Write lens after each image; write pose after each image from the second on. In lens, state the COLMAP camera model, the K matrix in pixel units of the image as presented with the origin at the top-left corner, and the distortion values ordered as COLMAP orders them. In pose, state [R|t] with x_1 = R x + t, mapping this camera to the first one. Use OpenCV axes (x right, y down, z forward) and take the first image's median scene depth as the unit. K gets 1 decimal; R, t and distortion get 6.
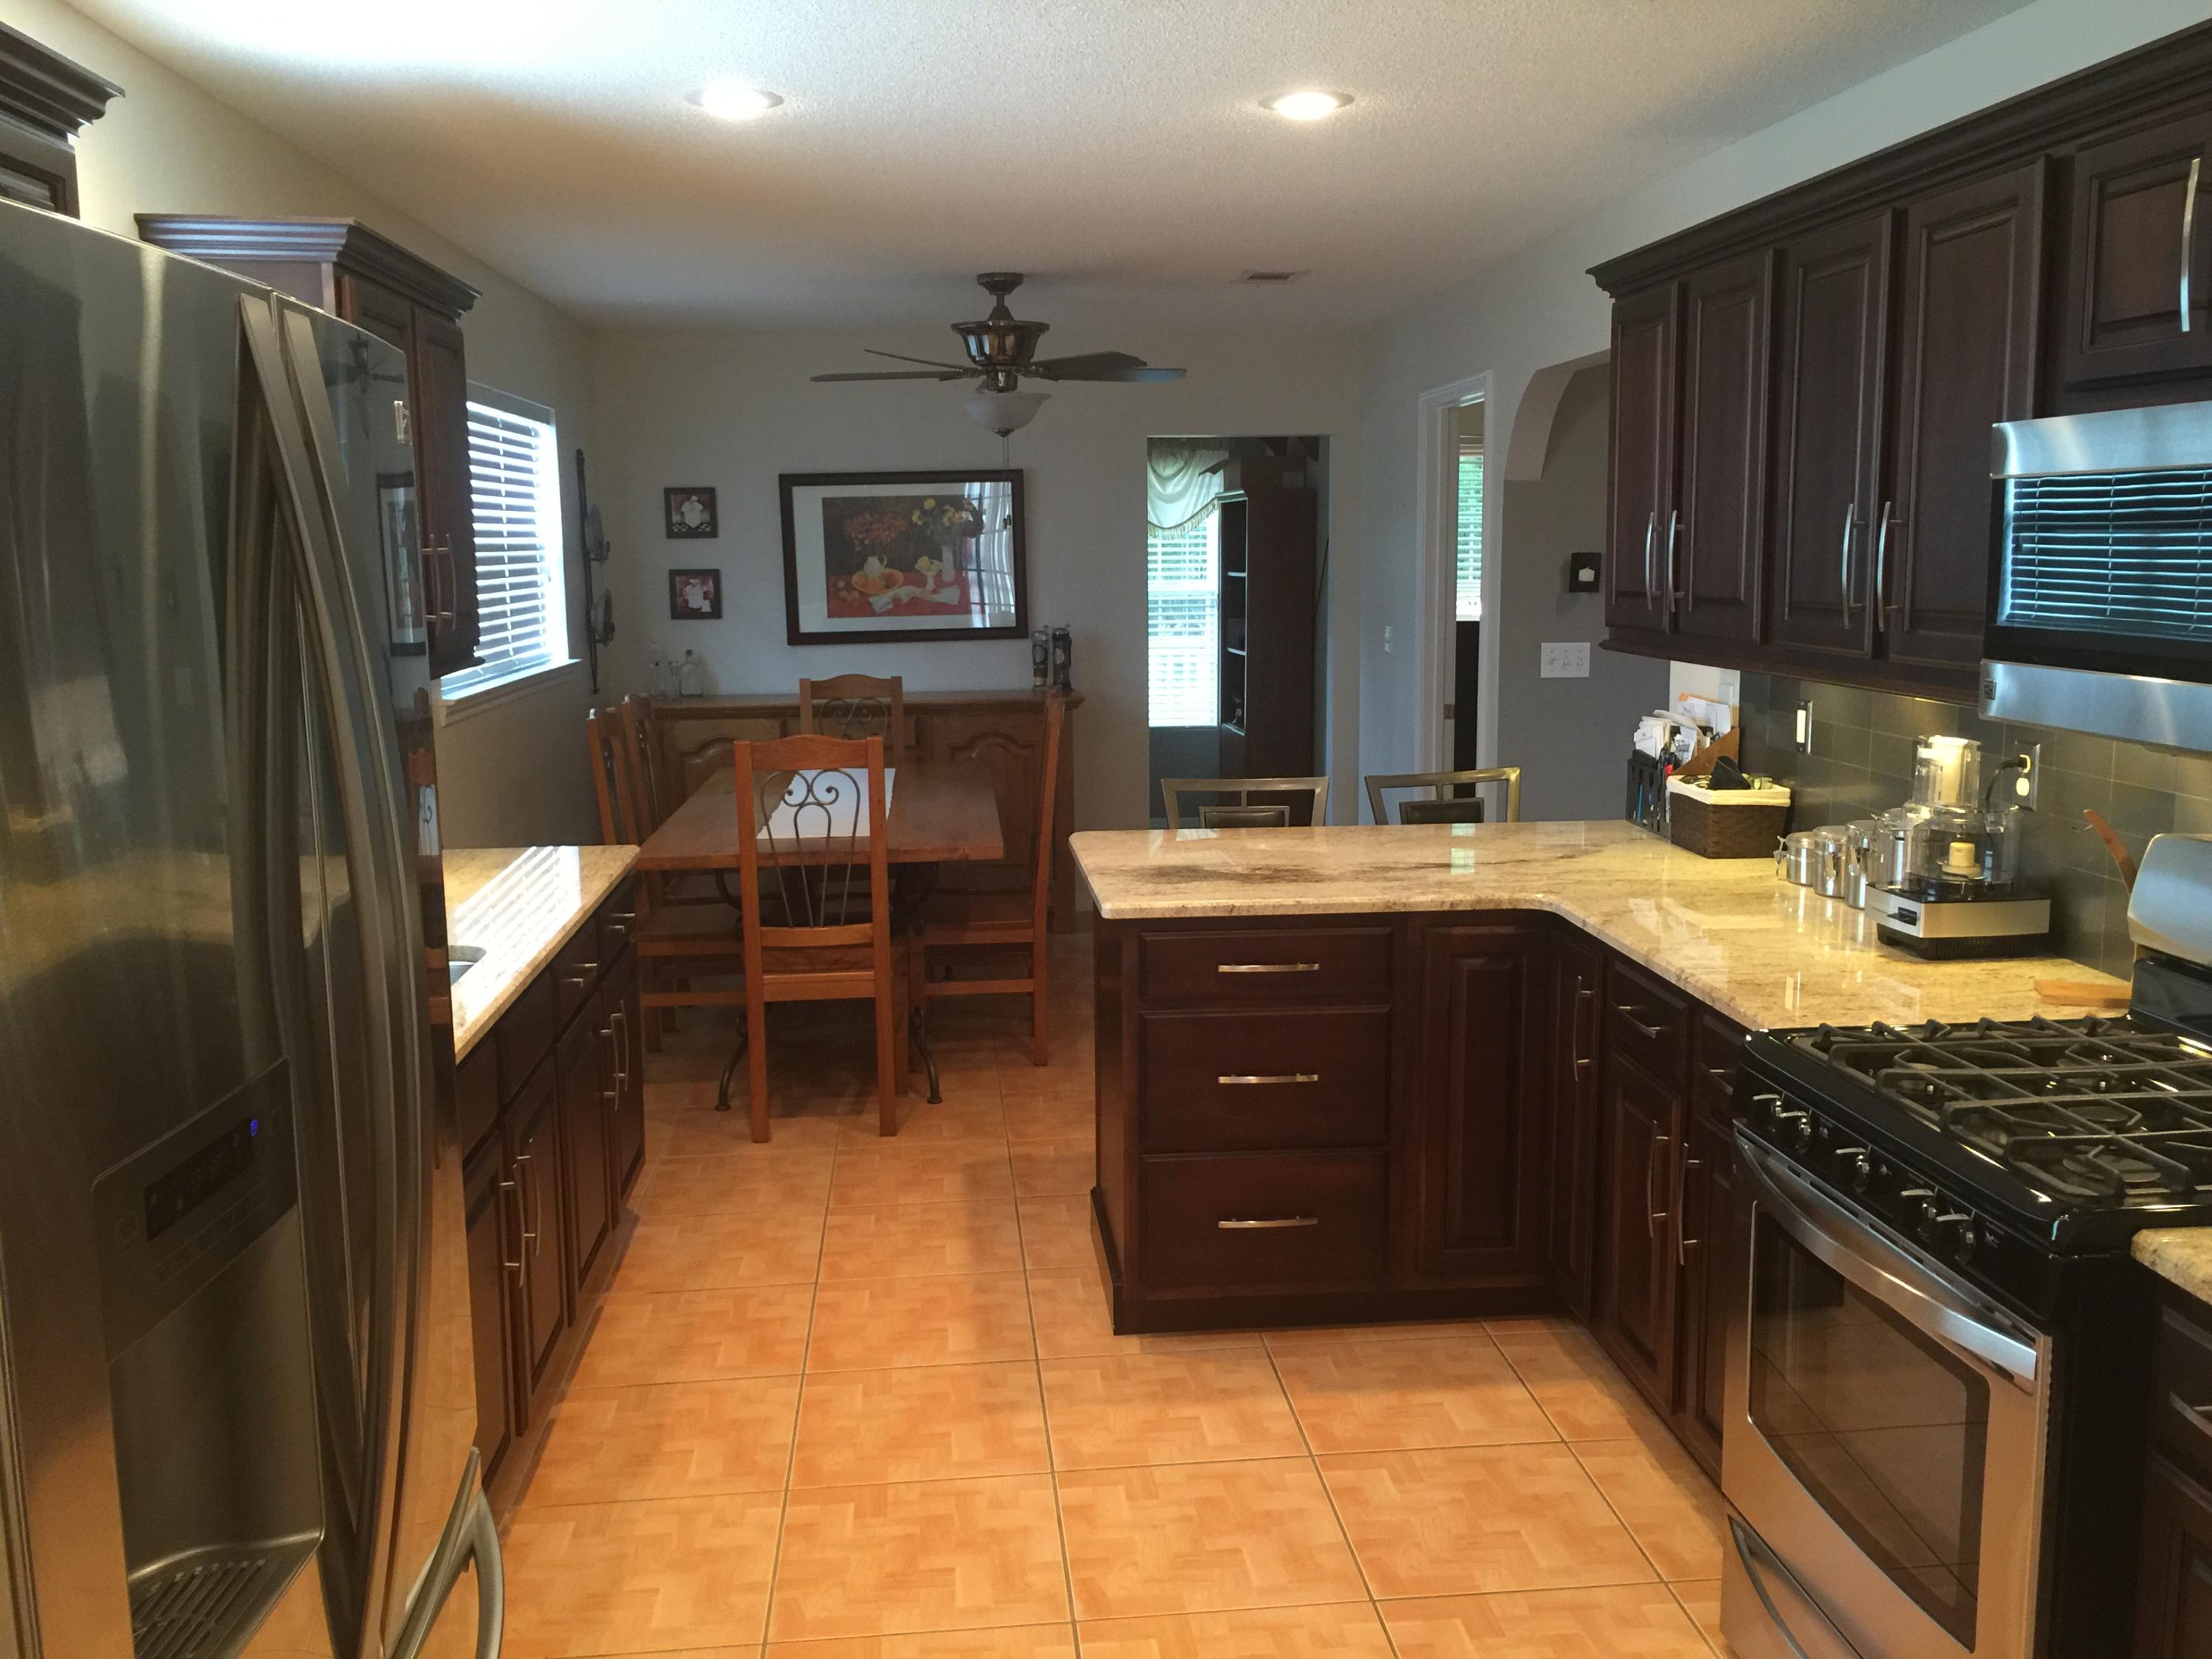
lens RADIAL K [[1903.0, 0, 1113.9], [0, 1903.0, 819.0], [0, 0, 1]] dist [0.065540, -0.081713]
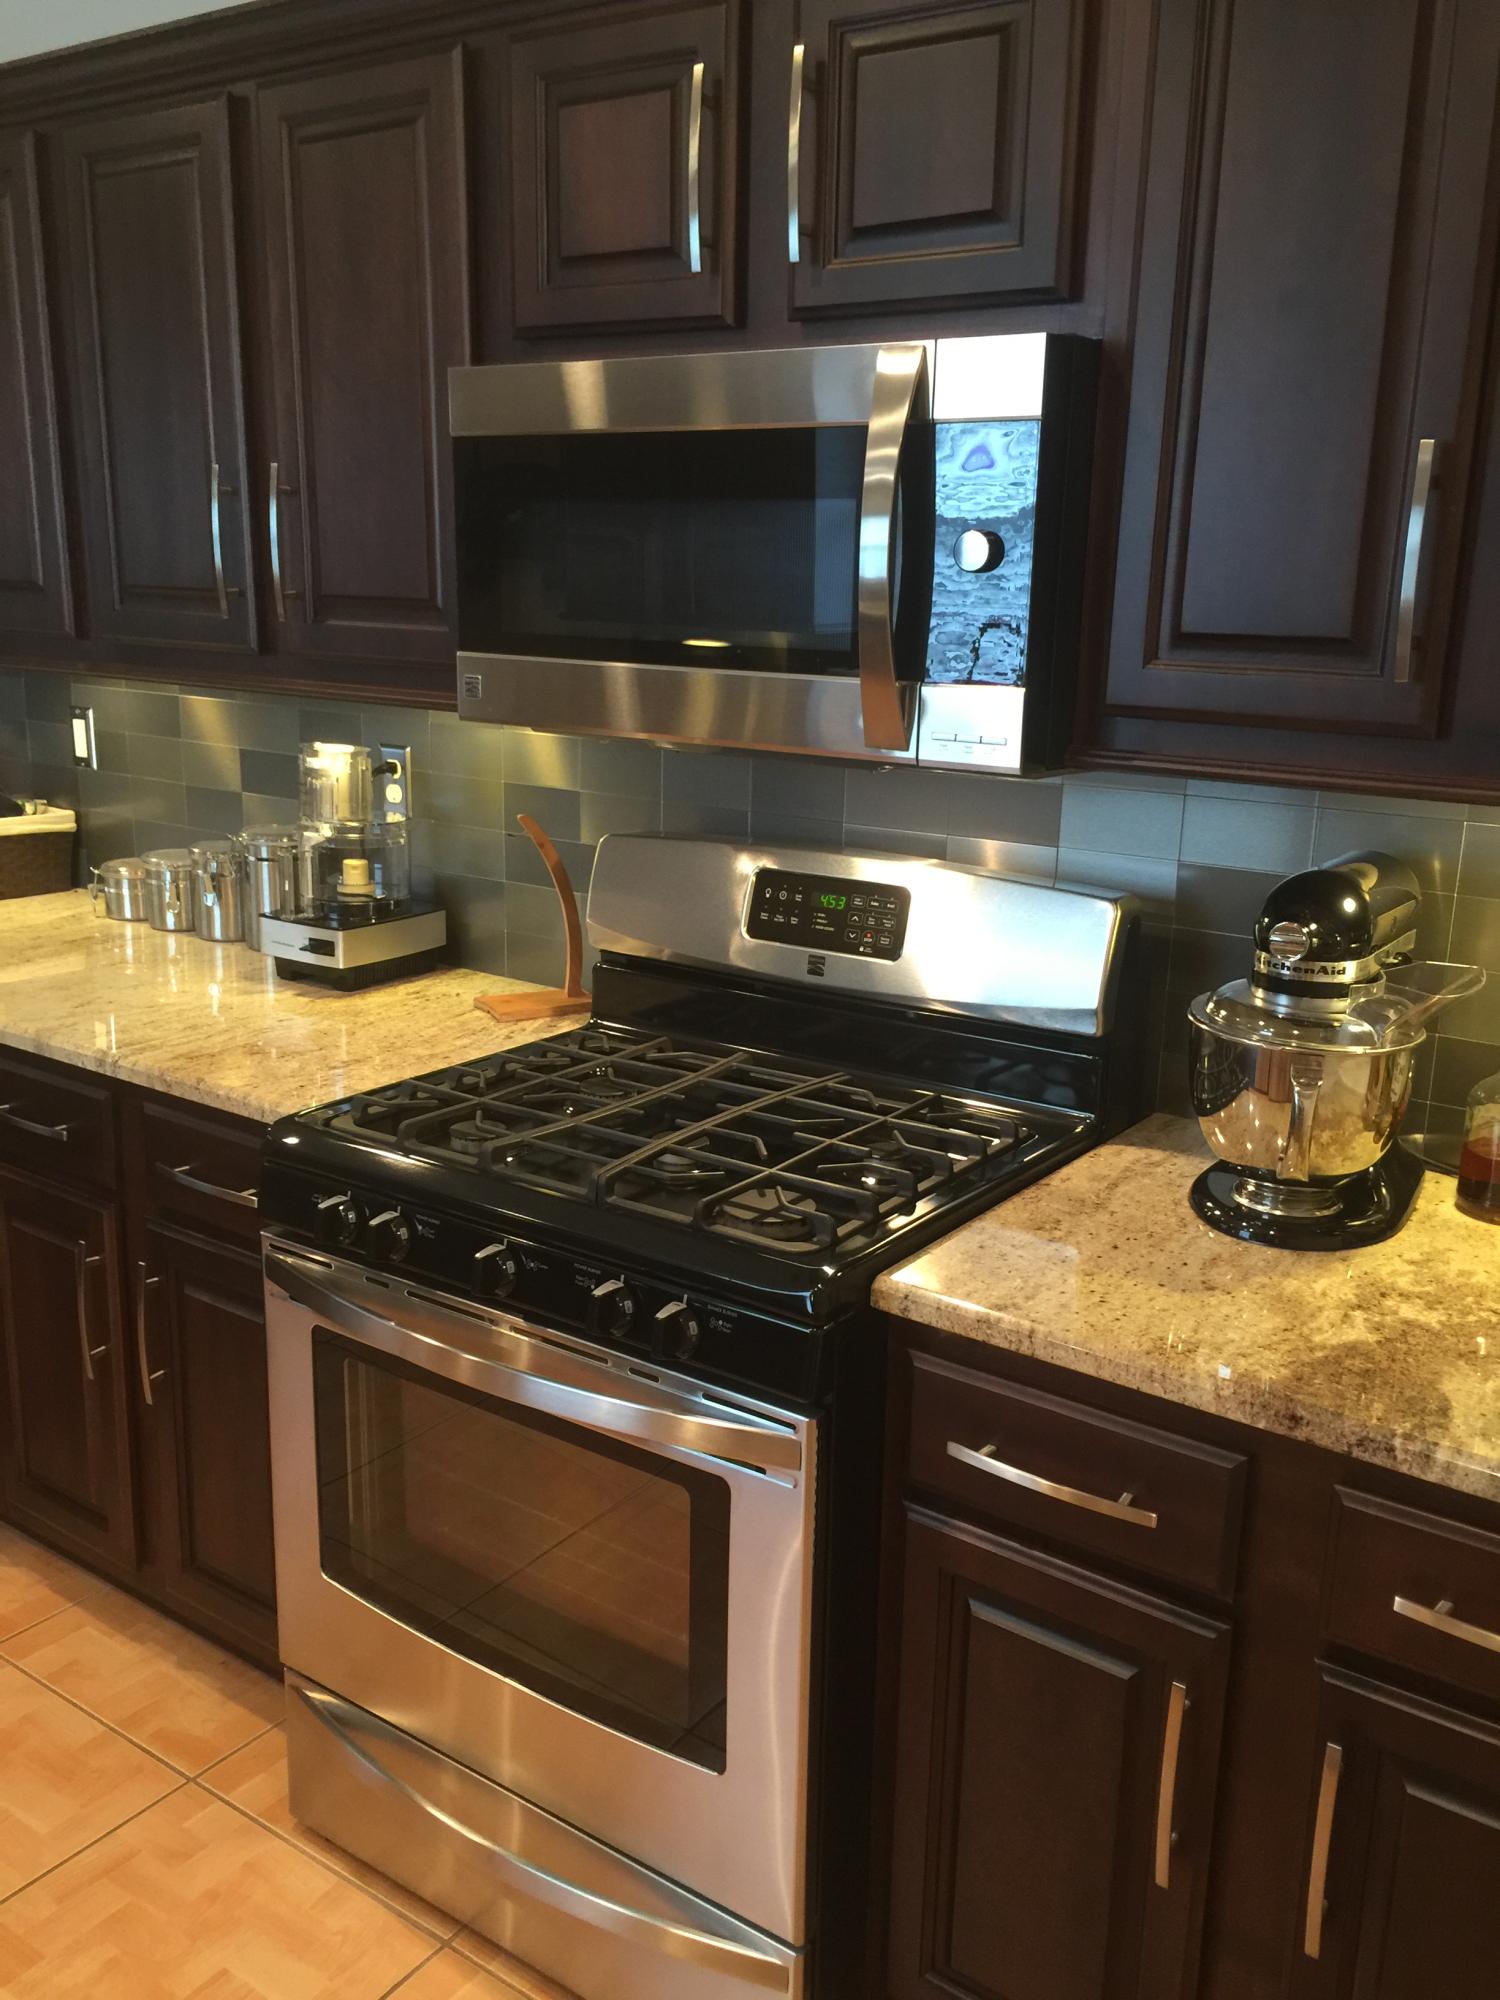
lens RADIAL K [[1720.6, 0, 748.5], [0, 1720.6, 1008.0], [0, 0, 1]] dist [0.065540, -0.081713]
pose [[0.655565, -0.162440, 0.737460, -0.055831], [0.080856, 0.986075, 0.145325, -0.022297], [-0.750797, -0.035641, 0.659570, 0.315917]]
